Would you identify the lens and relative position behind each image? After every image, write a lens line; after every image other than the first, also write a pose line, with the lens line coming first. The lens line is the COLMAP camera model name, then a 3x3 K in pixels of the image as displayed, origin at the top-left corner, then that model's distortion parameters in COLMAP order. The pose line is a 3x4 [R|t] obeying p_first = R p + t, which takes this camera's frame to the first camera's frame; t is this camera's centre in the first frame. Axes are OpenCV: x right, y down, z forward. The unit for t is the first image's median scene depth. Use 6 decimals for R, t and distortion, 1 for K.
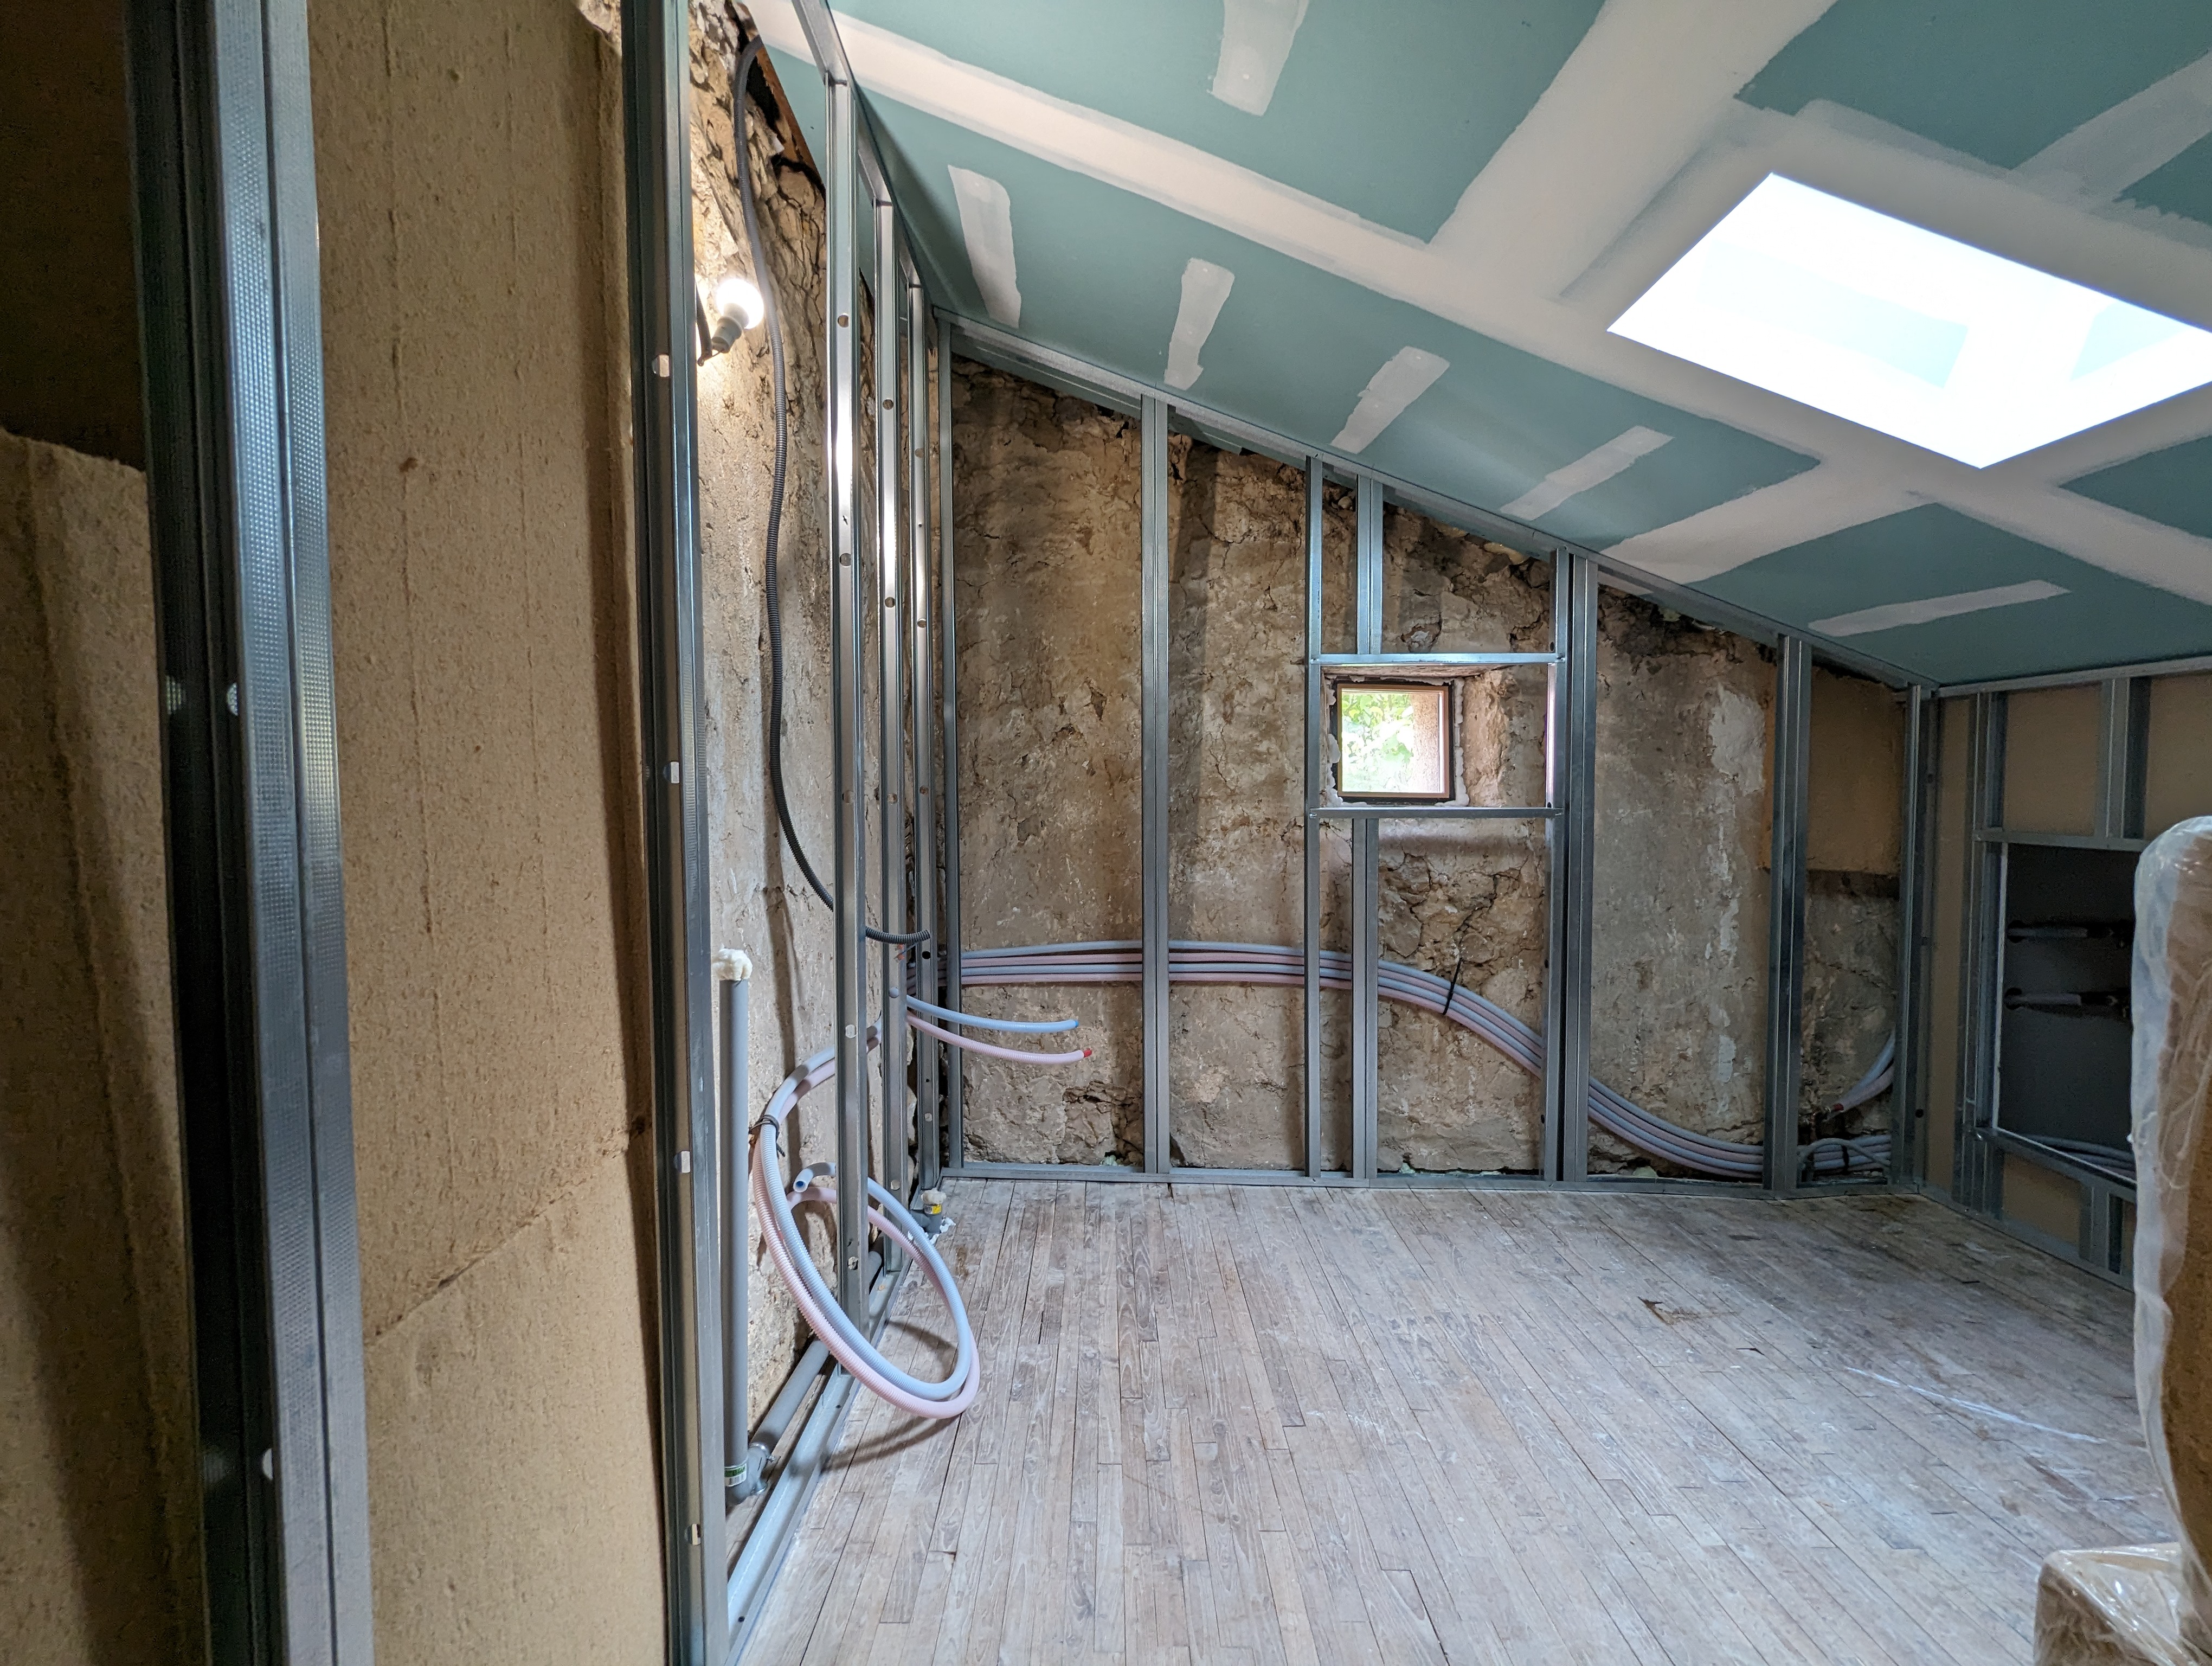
lens RADIAL K [[1041.6, 0, 1106.0], [0, 1041.6, 833.0], [0, 0, 1]] dist [-0.001705, 0.000168]
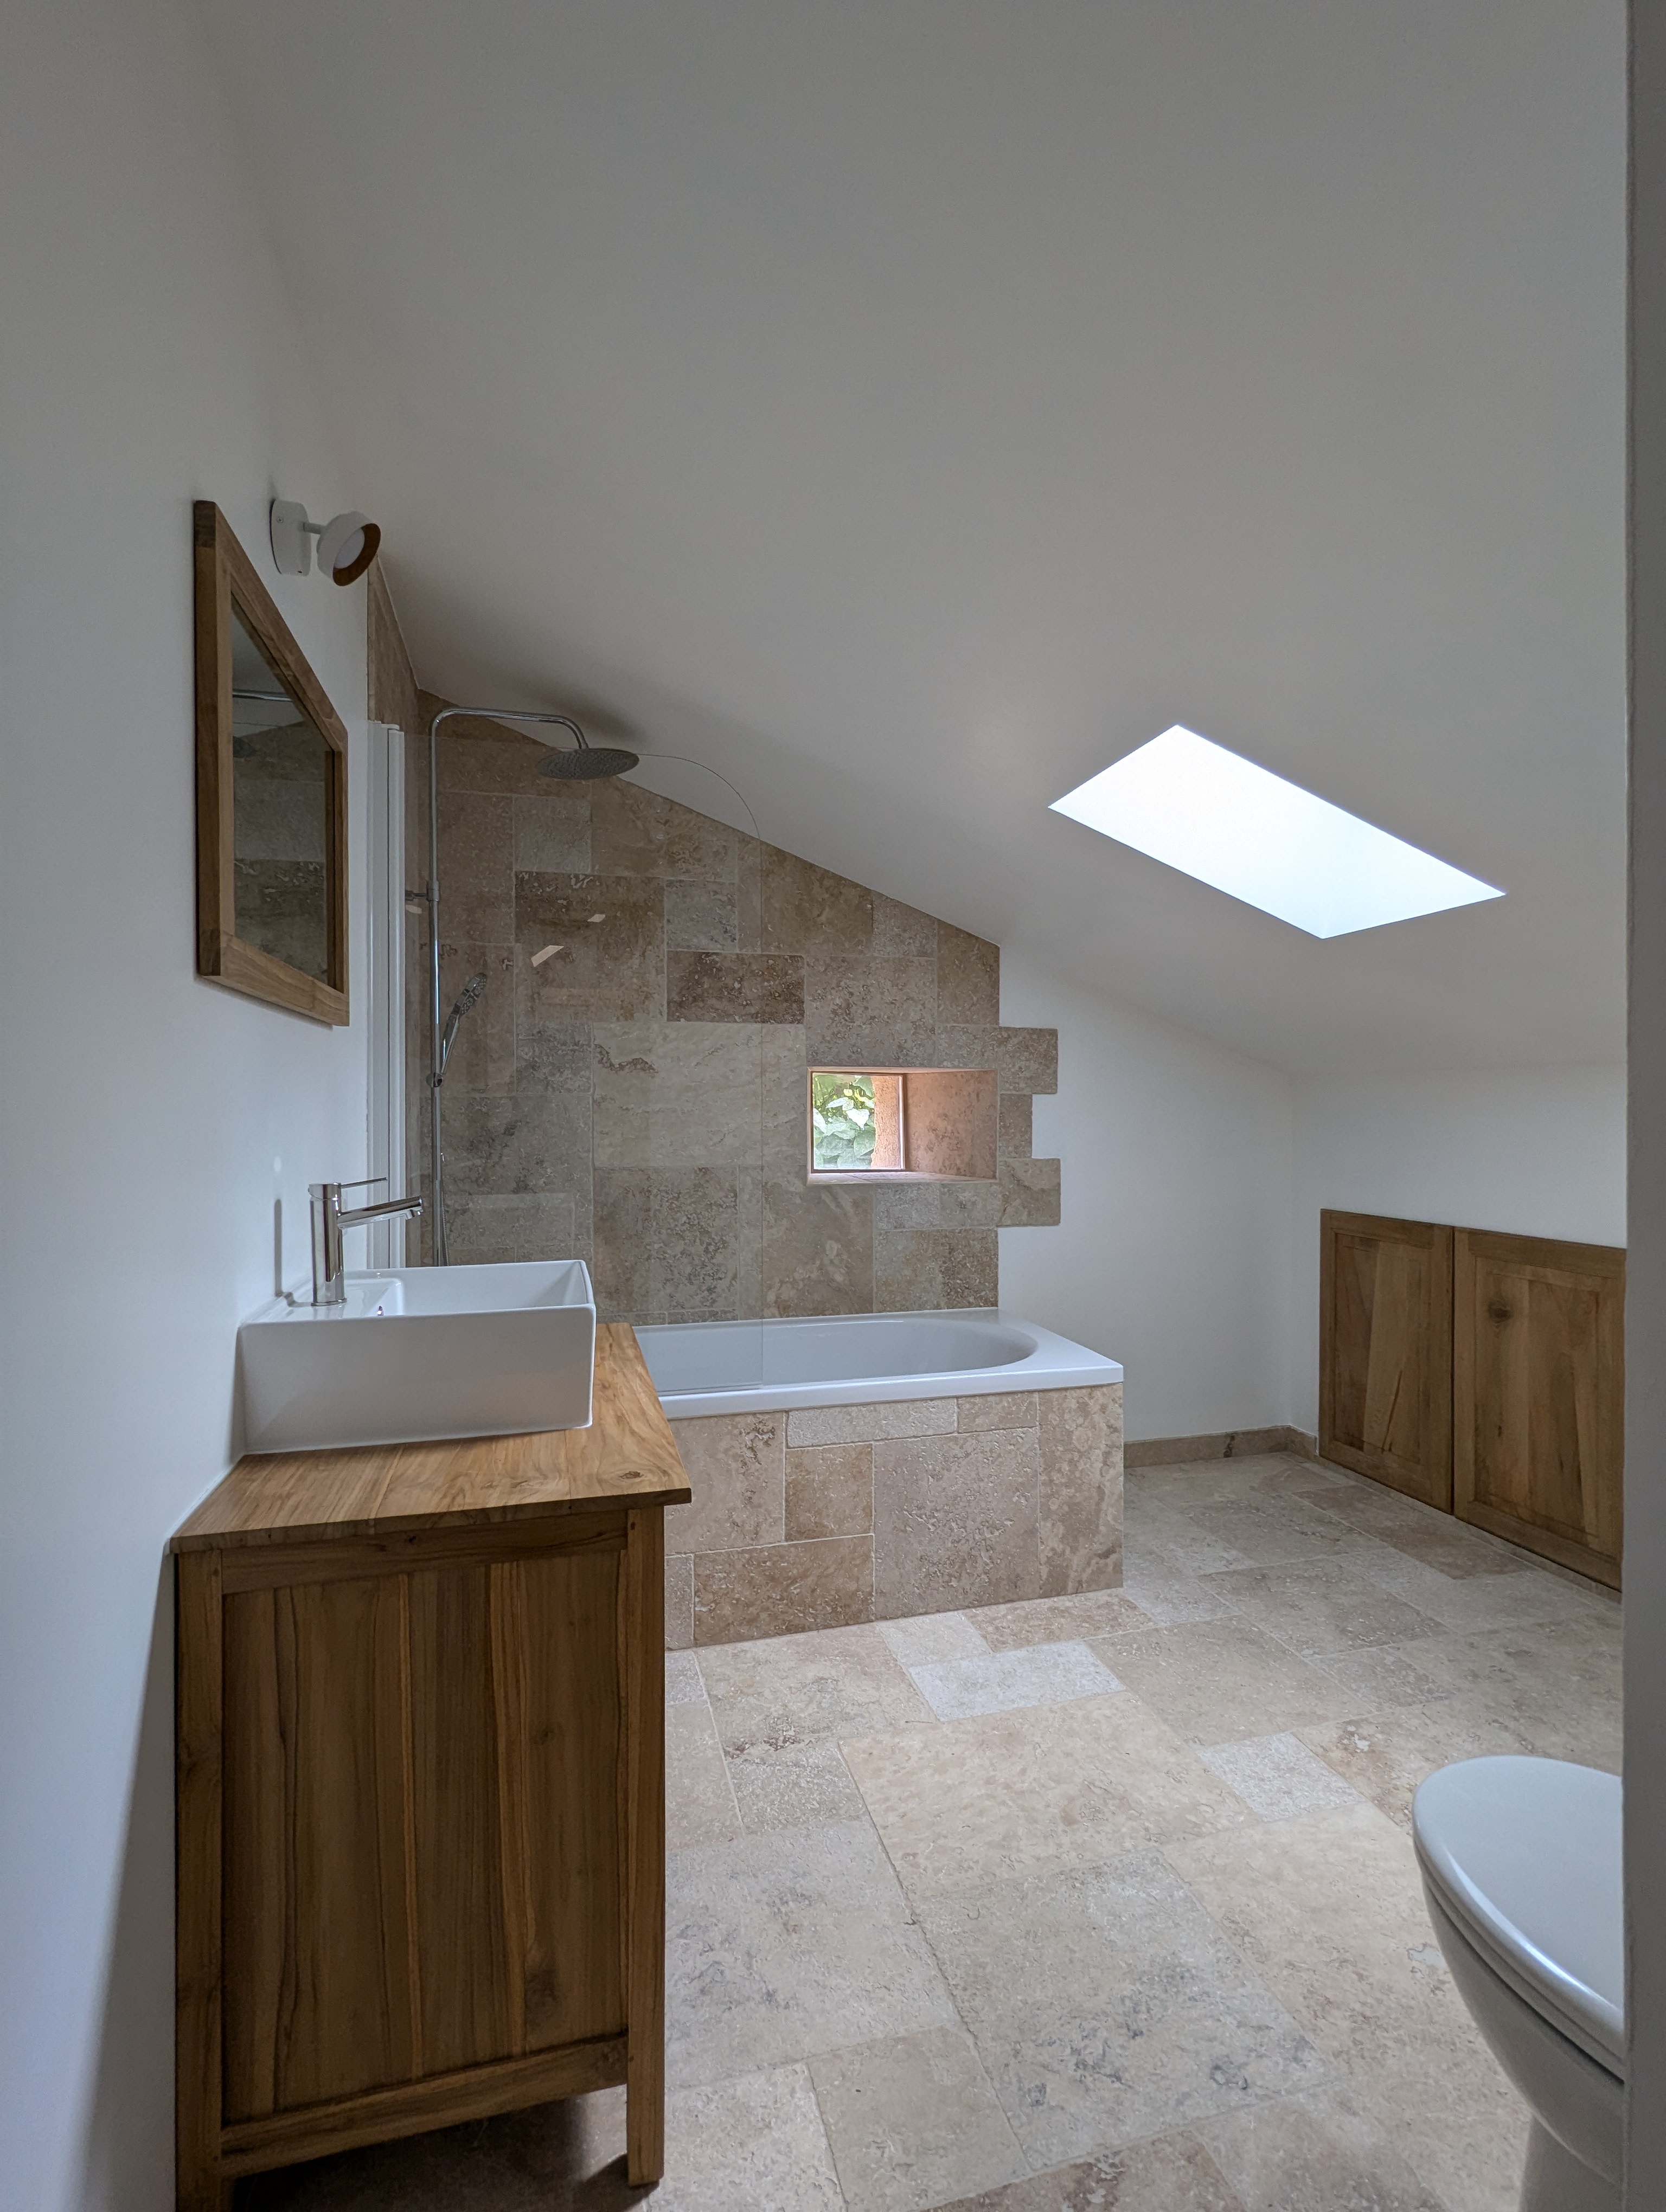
lens RADIAL K [[1038.6, 0, 832.1], [0, 1038.6, 1110.4], [0, 0, 1]] dist [-0.000356, -0.000152]
pose [[0.965365, 0.002850, 0.260888, -0.052090], [0.008688, 0.999035, -0.043061, -0.093896], [-0.260758, 0.043836, 0.964408, -0.041676]]
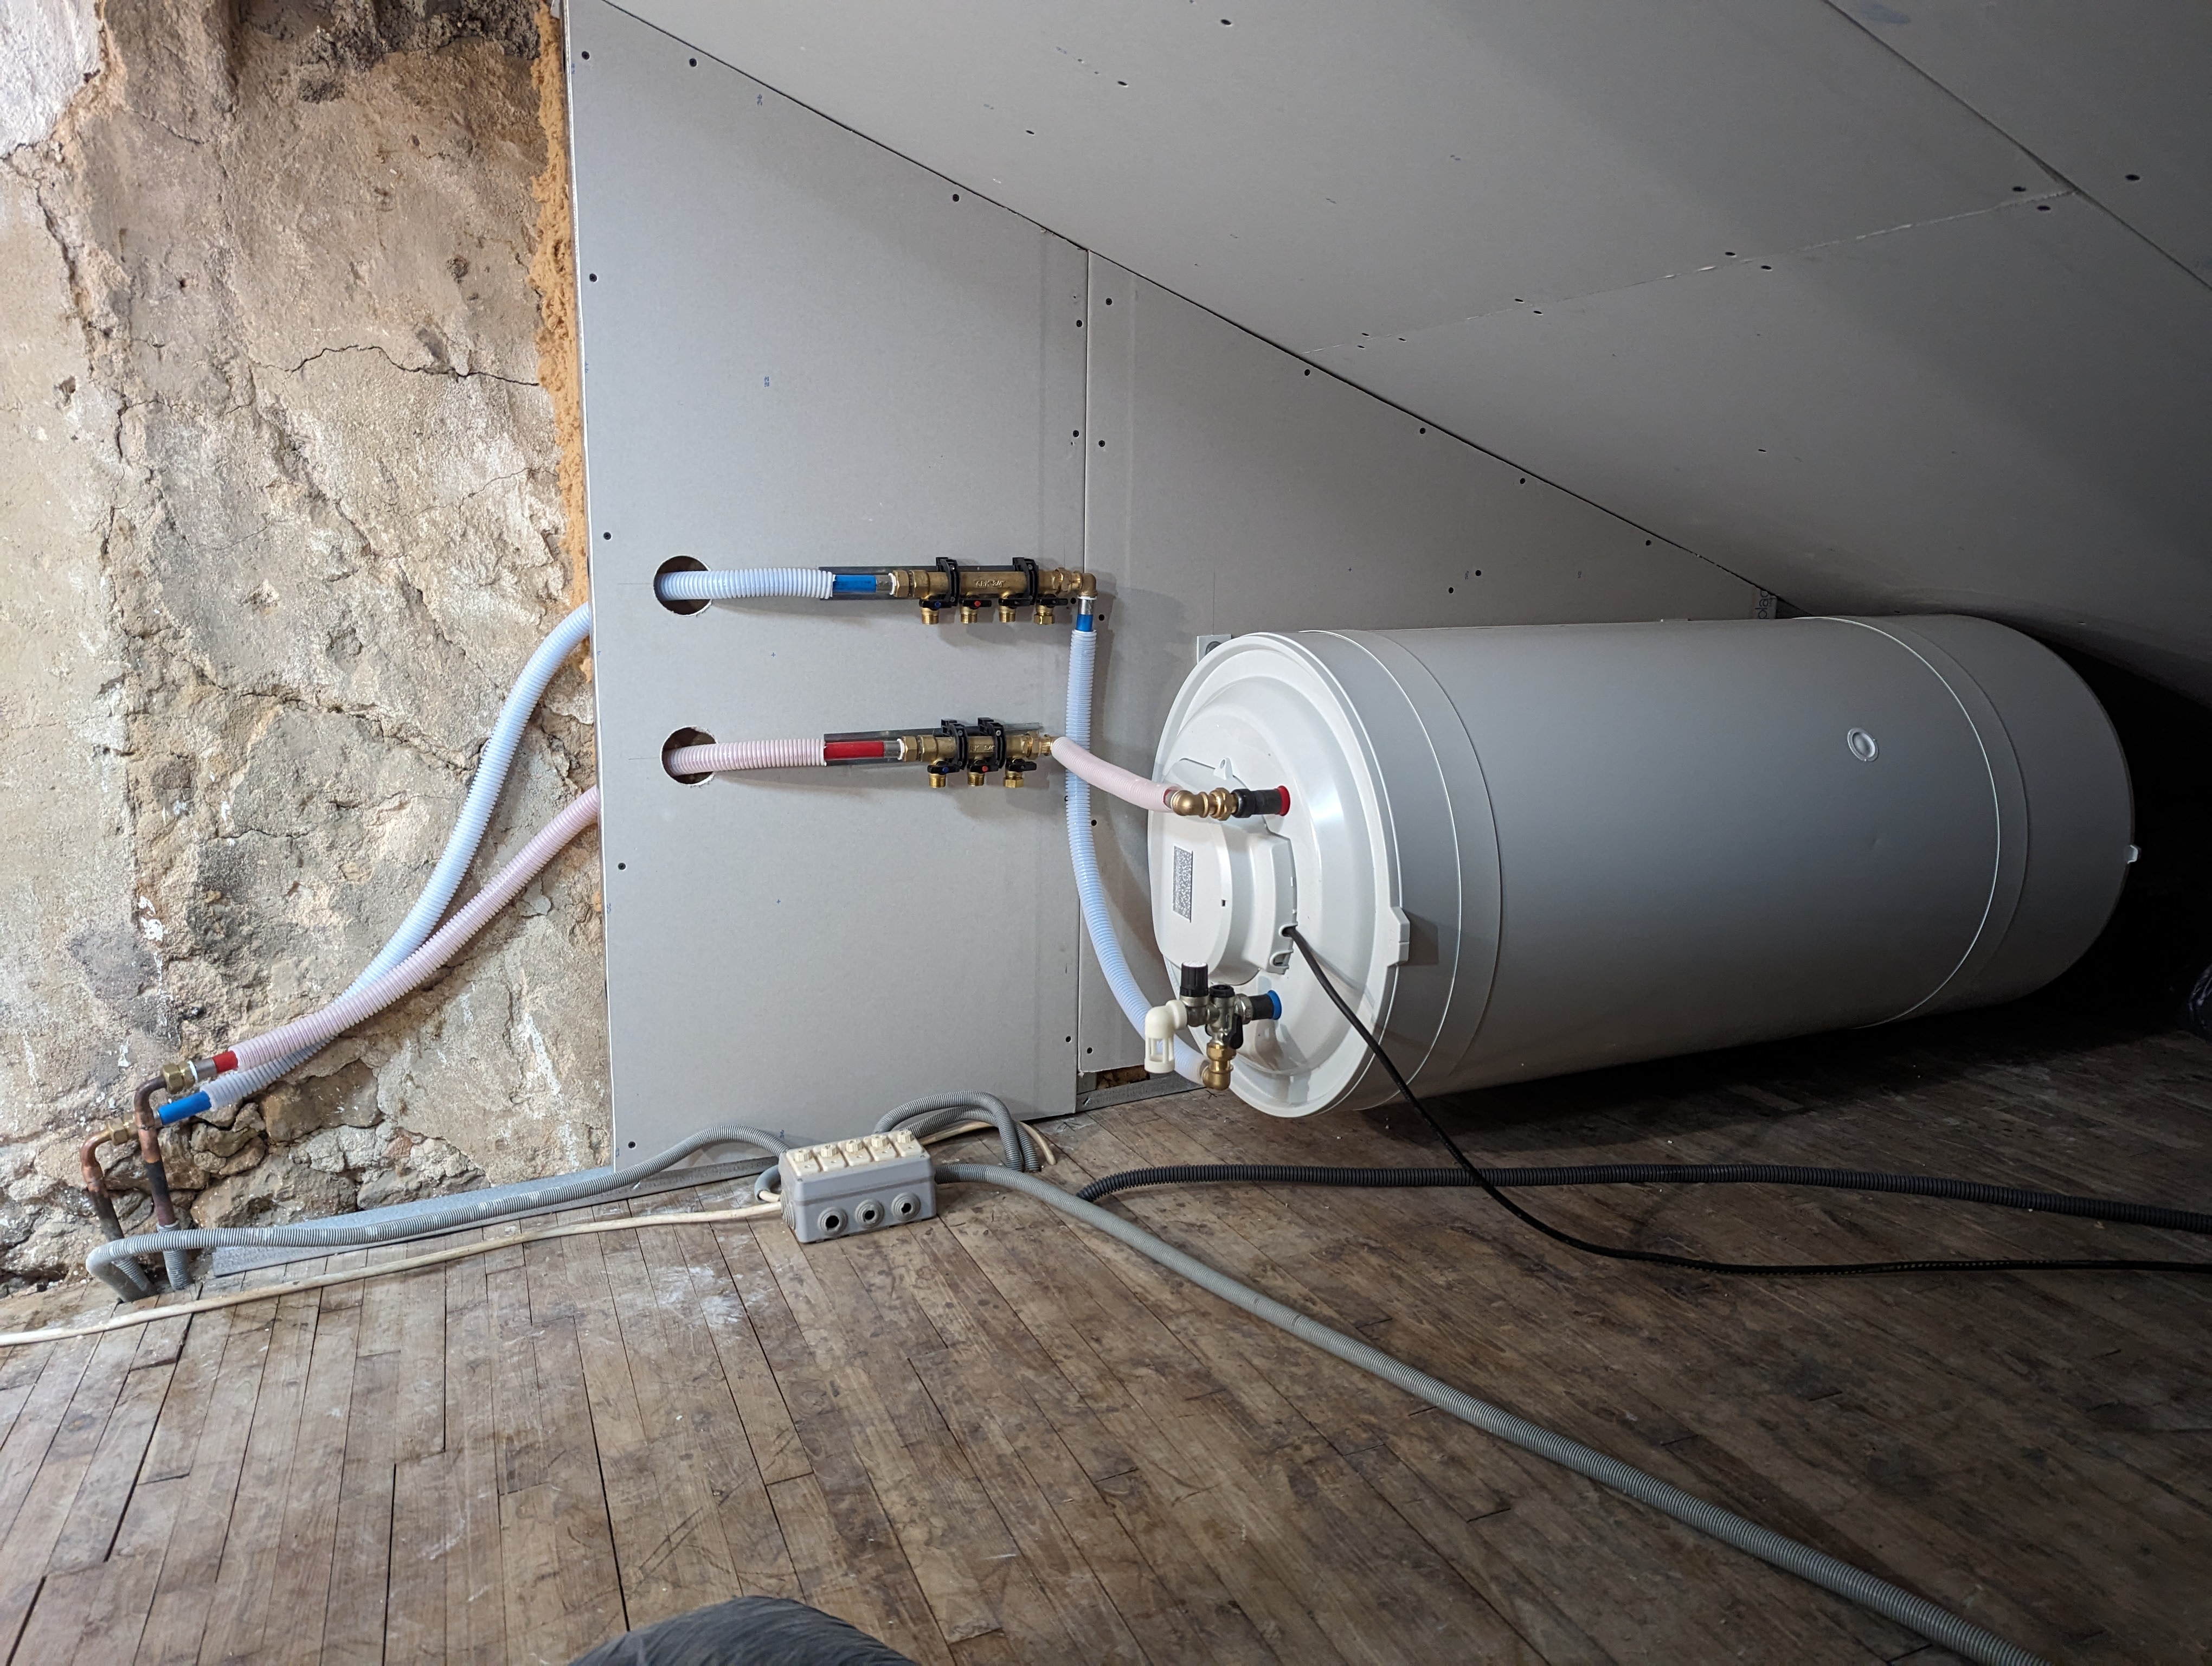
lens RADIAL K [[1512.5, 0, 1106.0], [0, 1512.5, 833.0], [0, 0, 1]] dist [0.000194, -0.000330]
pose [[0.920292, -0.054106, 0.387473, 1.295224], [0.006319, 0.992318, 0.123556, 0.191070], [-0.391181, -0.111259, 0.913564, 0.666146]]
